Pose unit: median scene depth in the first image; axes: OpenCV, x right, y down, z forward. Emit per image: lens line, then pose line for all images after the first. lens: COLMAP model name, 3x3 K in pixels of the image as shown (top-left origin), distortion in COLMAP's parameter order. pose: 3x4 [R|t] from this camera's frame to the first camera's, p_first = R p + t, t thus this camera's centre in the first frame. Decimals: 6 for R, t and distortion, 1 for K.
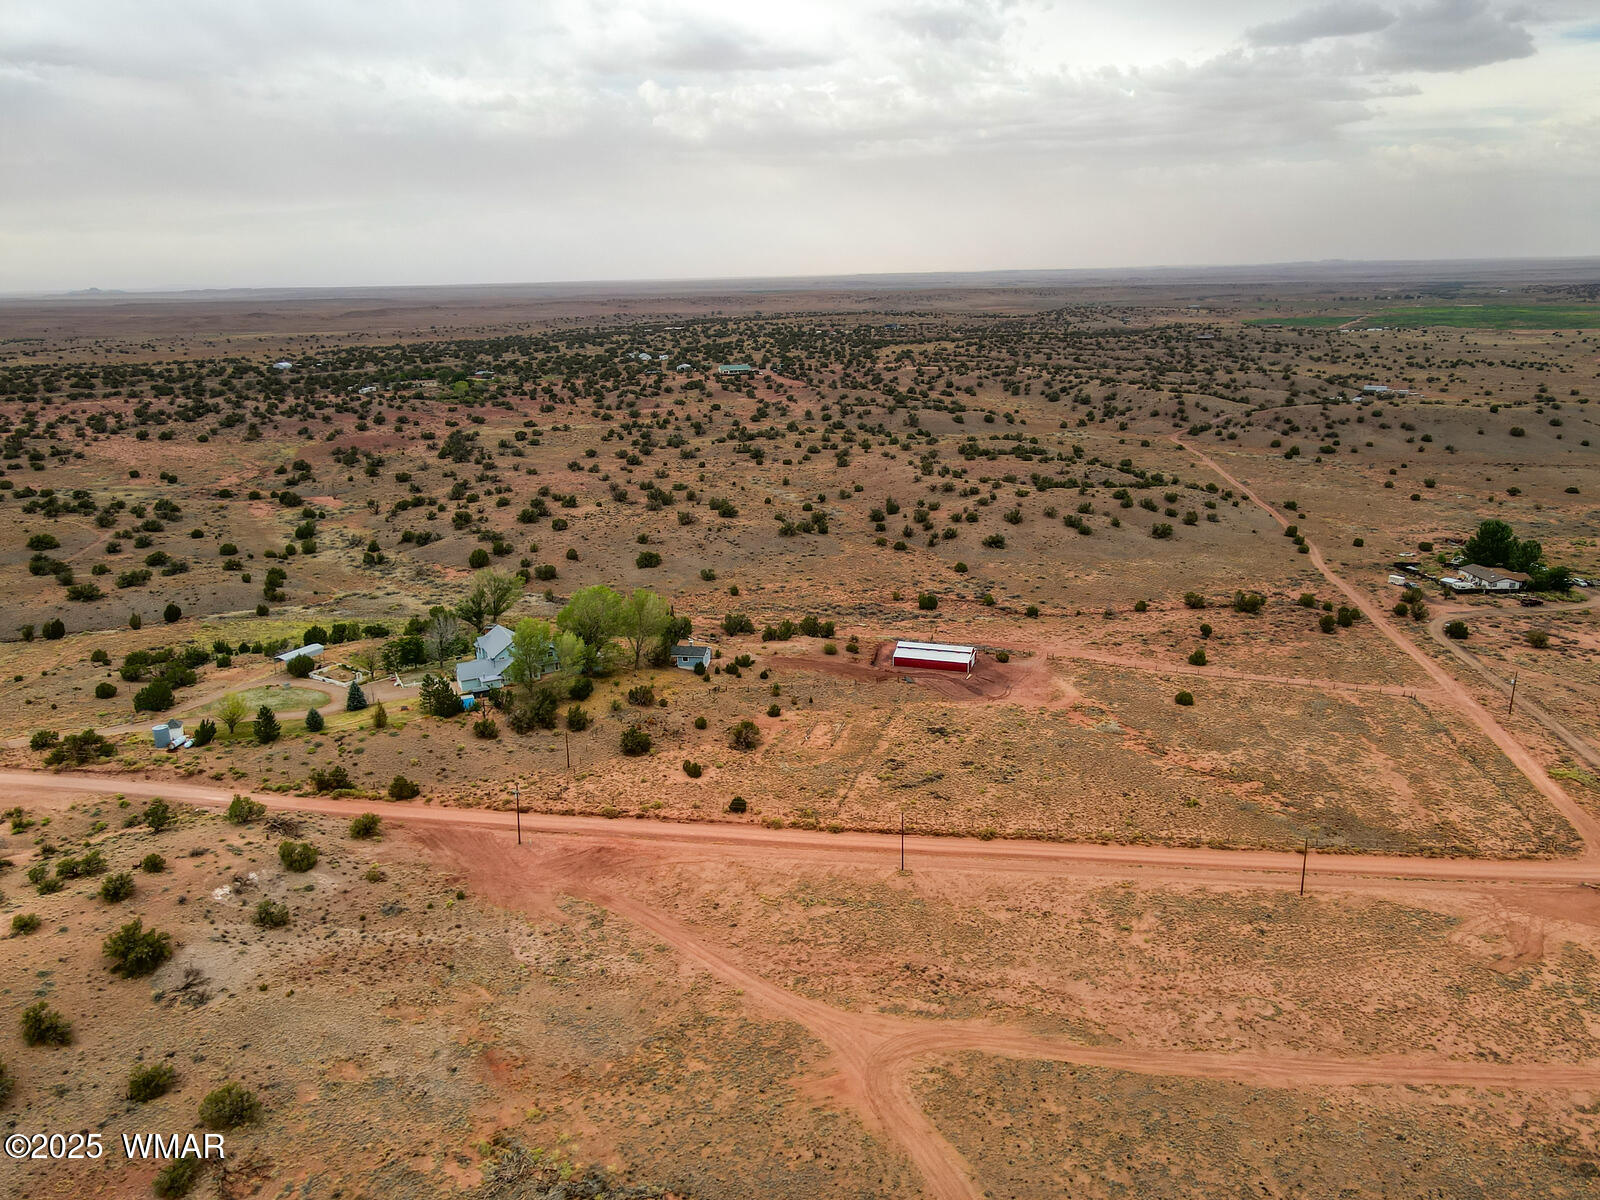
lens RADIAL K [[1190.9, 0, 826.1], [0, 1190.9, 671.8], [0, 0, 1]] dist [0.010511, 0.014497]
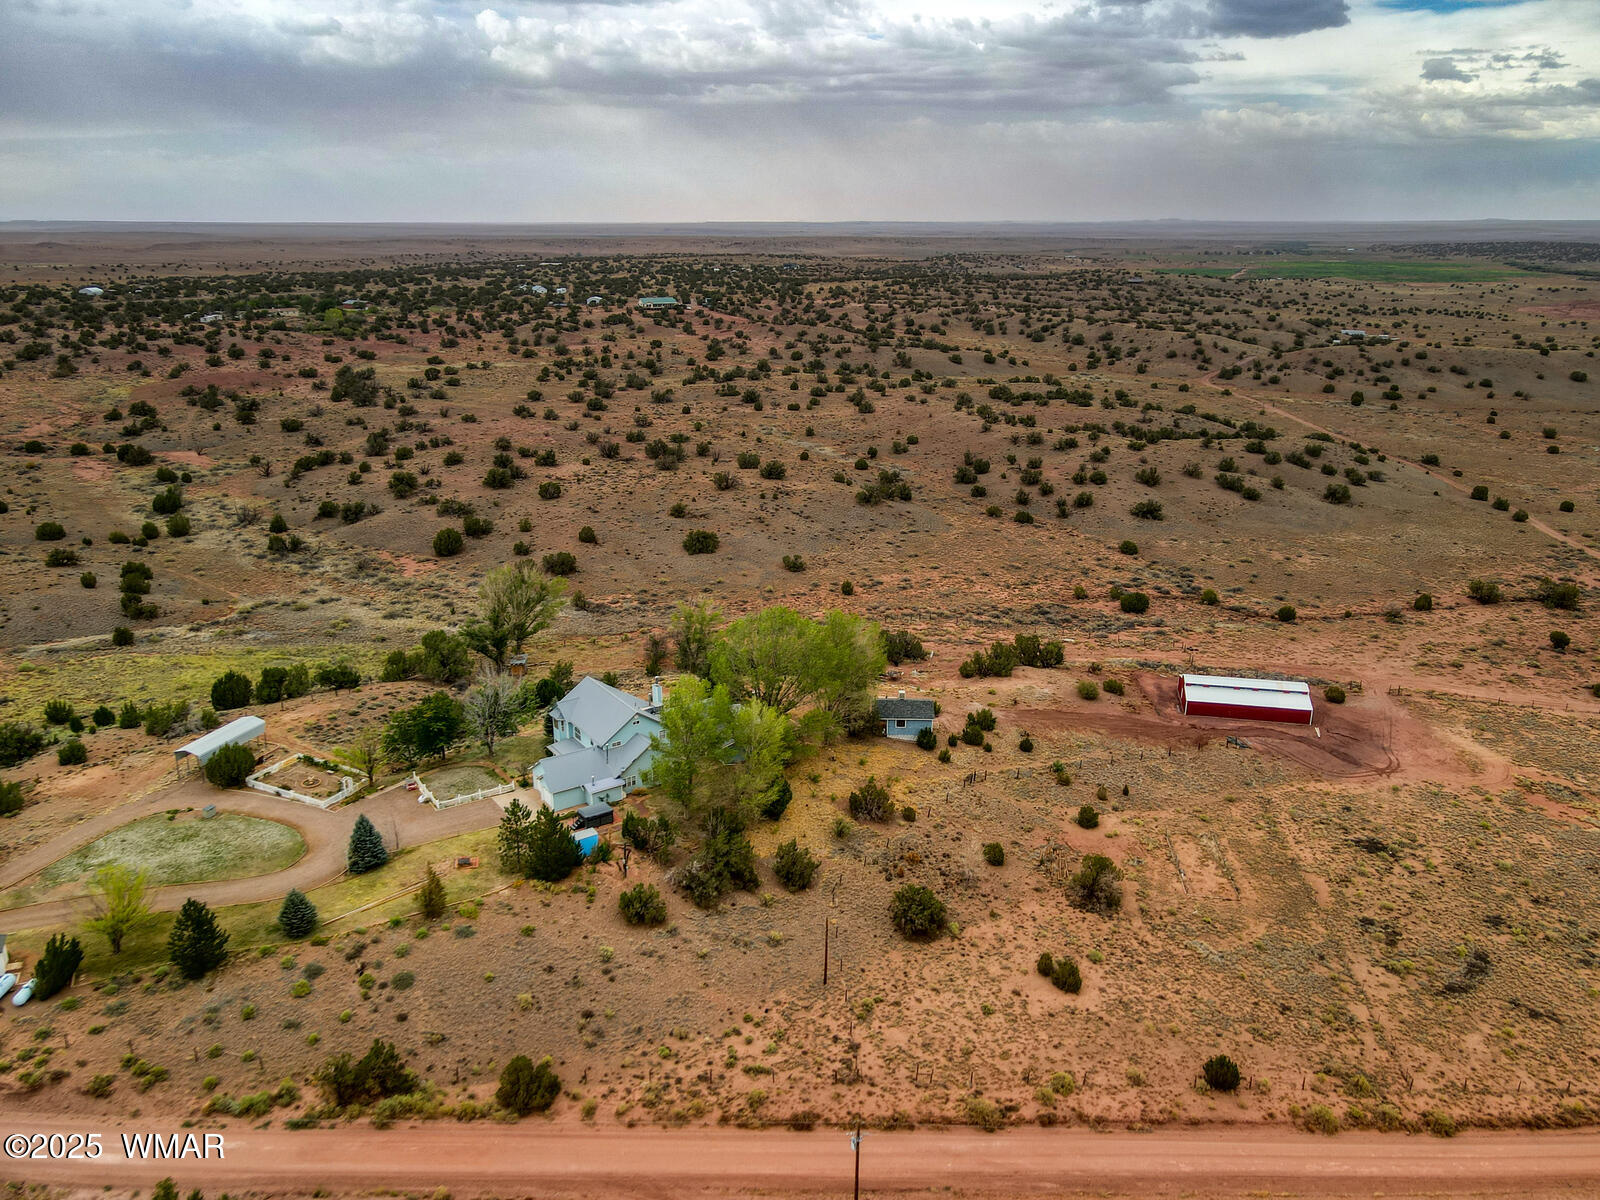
lens RADIAL K [[1190.9, 0, 801.8], [0, 1190.9, 608.4], [0, 0, 1]] dist [0.010511, 0.014497]
pose [[0.992631, -0.017479, 0.119906, -0.115662], [0.019201, 0.999728, -0.013223, -0.029835], [-0.119642, 0.015428, 0.992697, 0.202022]]
